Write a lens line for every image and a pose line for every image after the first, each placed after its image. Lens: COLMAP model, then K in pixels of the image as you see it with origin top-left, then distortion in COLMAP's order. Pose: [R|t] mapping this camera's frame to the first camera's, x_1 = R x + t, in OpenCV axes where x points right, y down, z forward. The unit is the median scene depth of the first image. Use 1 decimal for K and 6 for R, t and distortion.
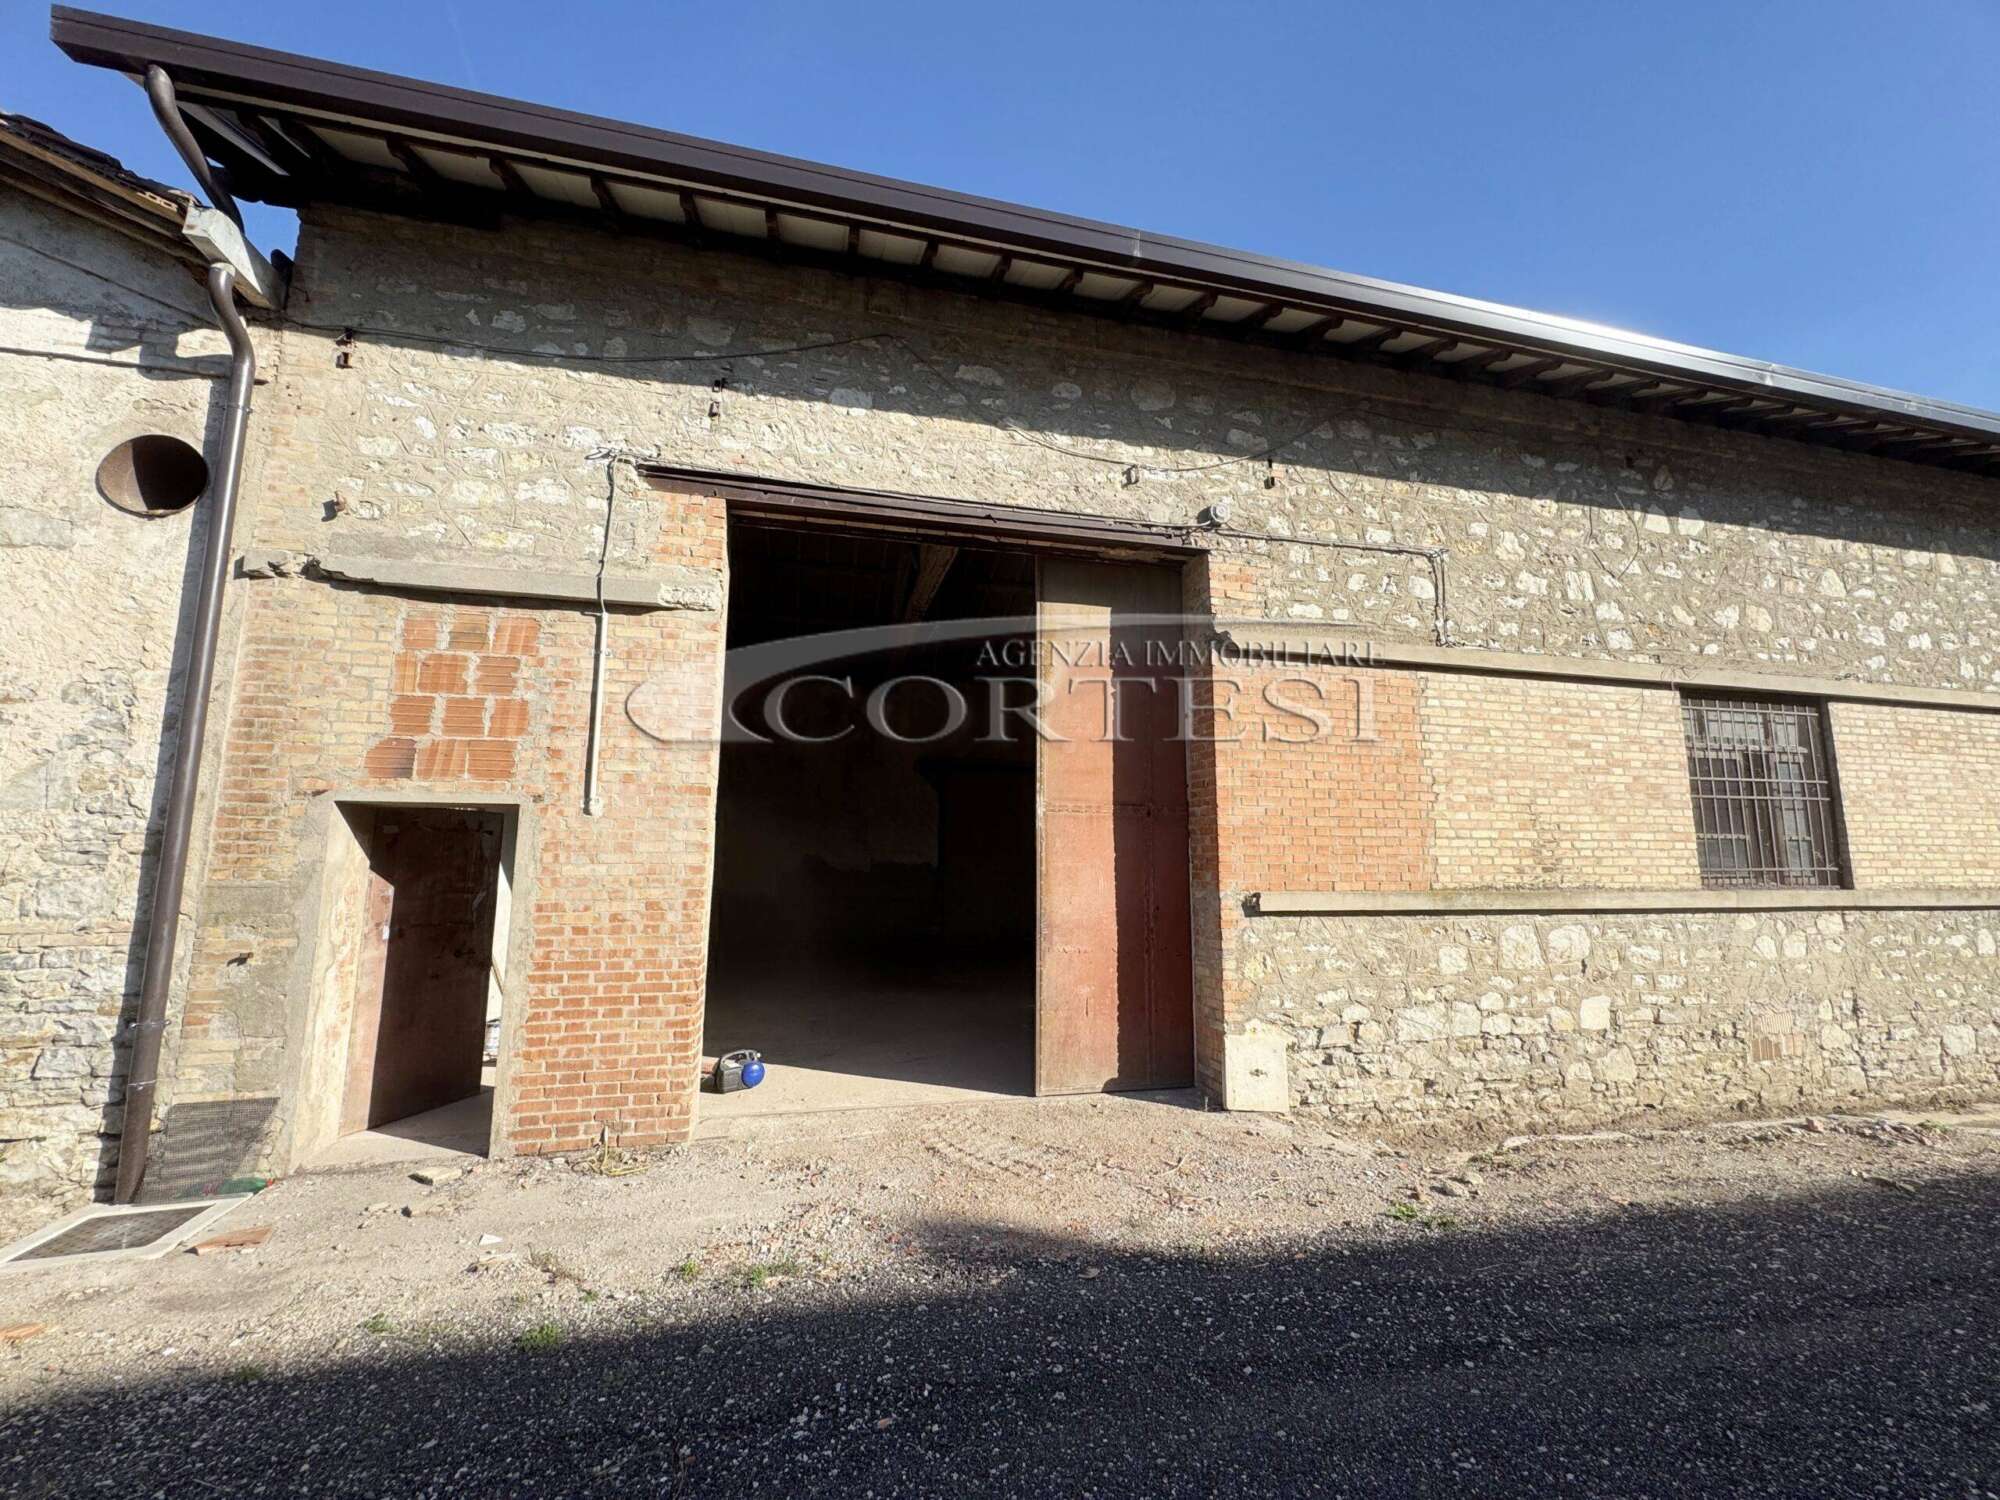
lens RADIAL K [[804.5, 0, 985.3], [0, 804.5, 748.3], [0, 0, 1]] dist [-0.001979, 0.000261]
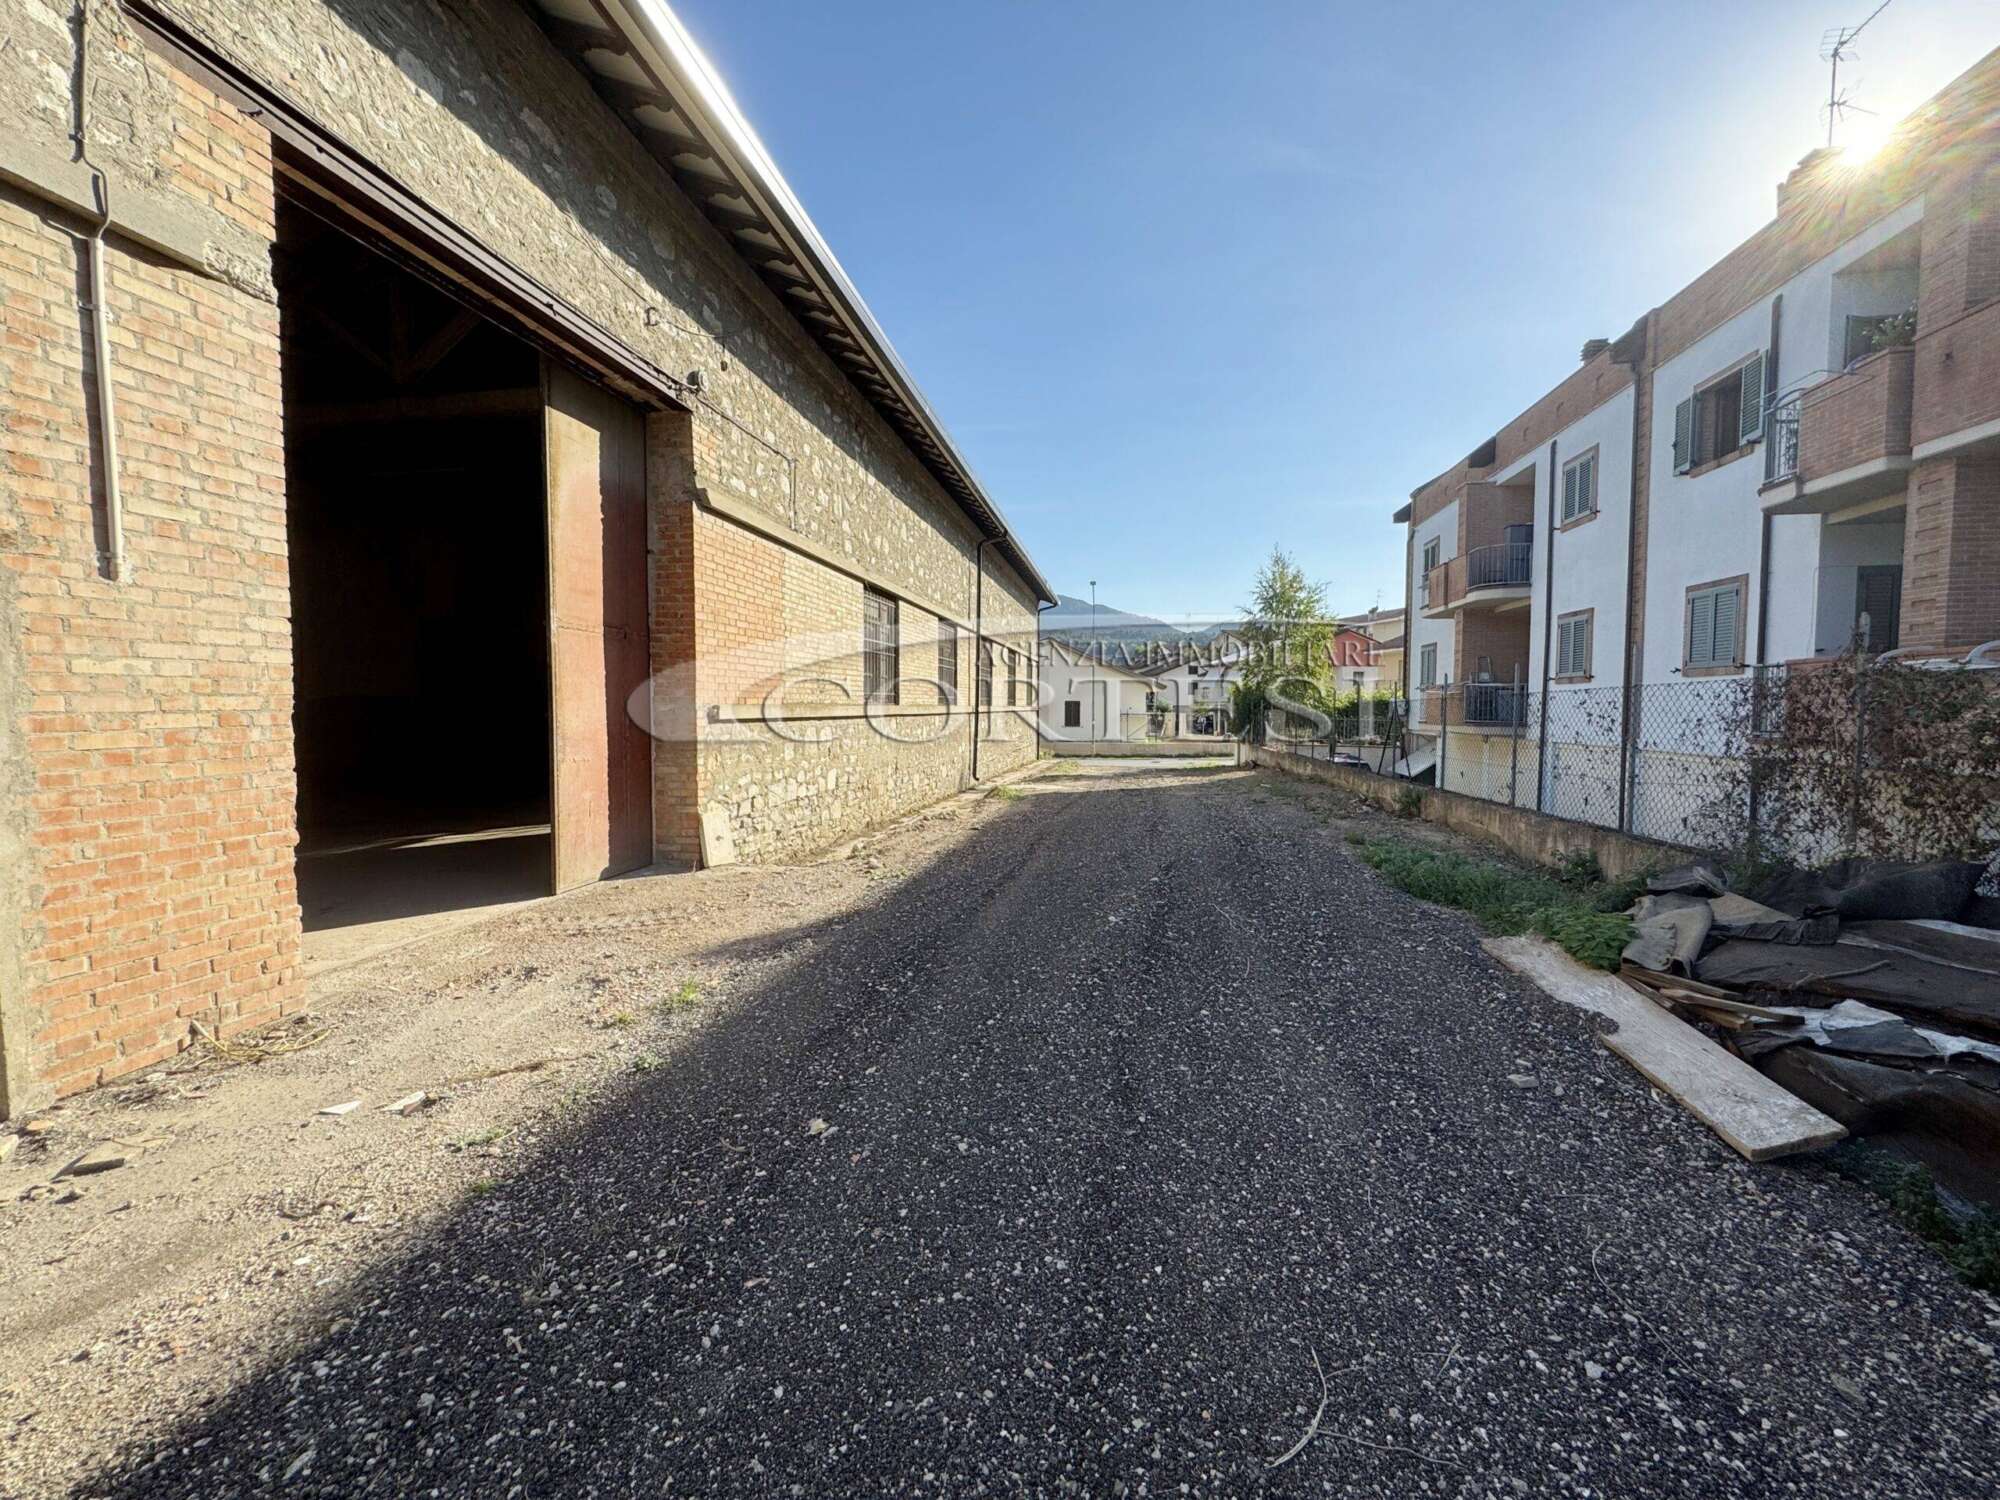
lens RADIAL K [[852.3, 0, 1000.0], [0, 852.3, 750.0], [0, 0, 1]] dist [0.003512, 0.000250]
pose [[0.373597, -0.050487, 0.926216, -0.753231], [-0.134485, 0.985019, 0.107937, 0.042054], [-0.917790, -0.164887, 0.361211, 0.081874]]
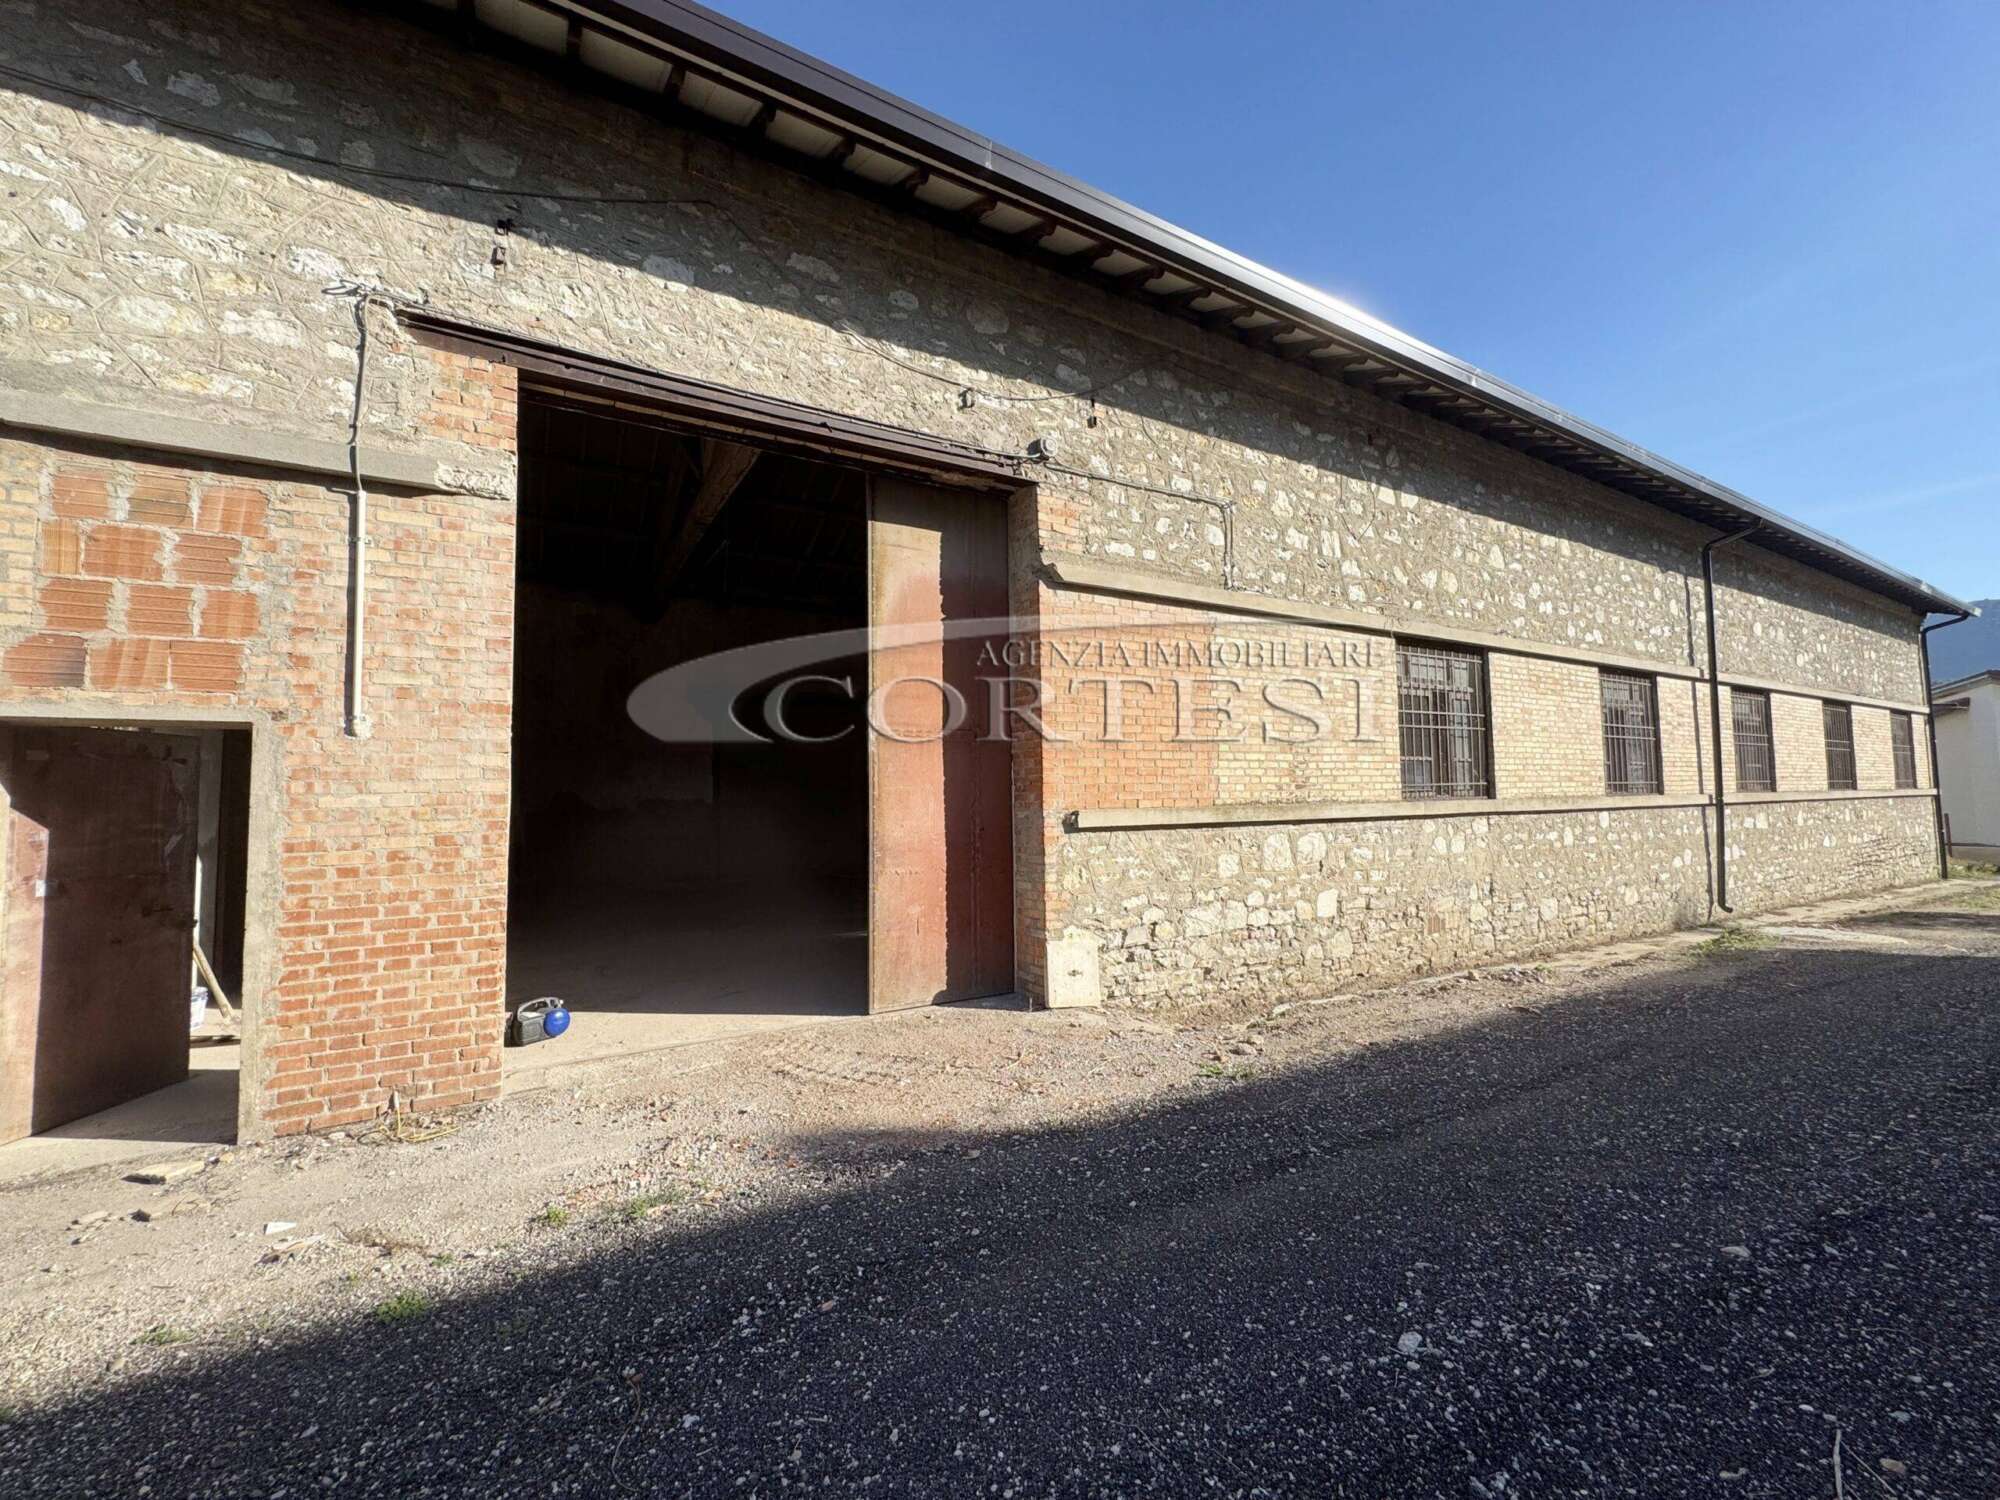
lens RADIAL K [[819.2, 0, 985.8], [0, 819.2, 749.4], [0, 0, 1]] dist [-0.001334, 0.000117]
pose [[0.955713, -0.002725, 0.294286, -0.100005], [-0.020541, 0.996901, 0.075939, 0.016337], [-0.293581, -0.078621, 0.952696, -0.004394]]
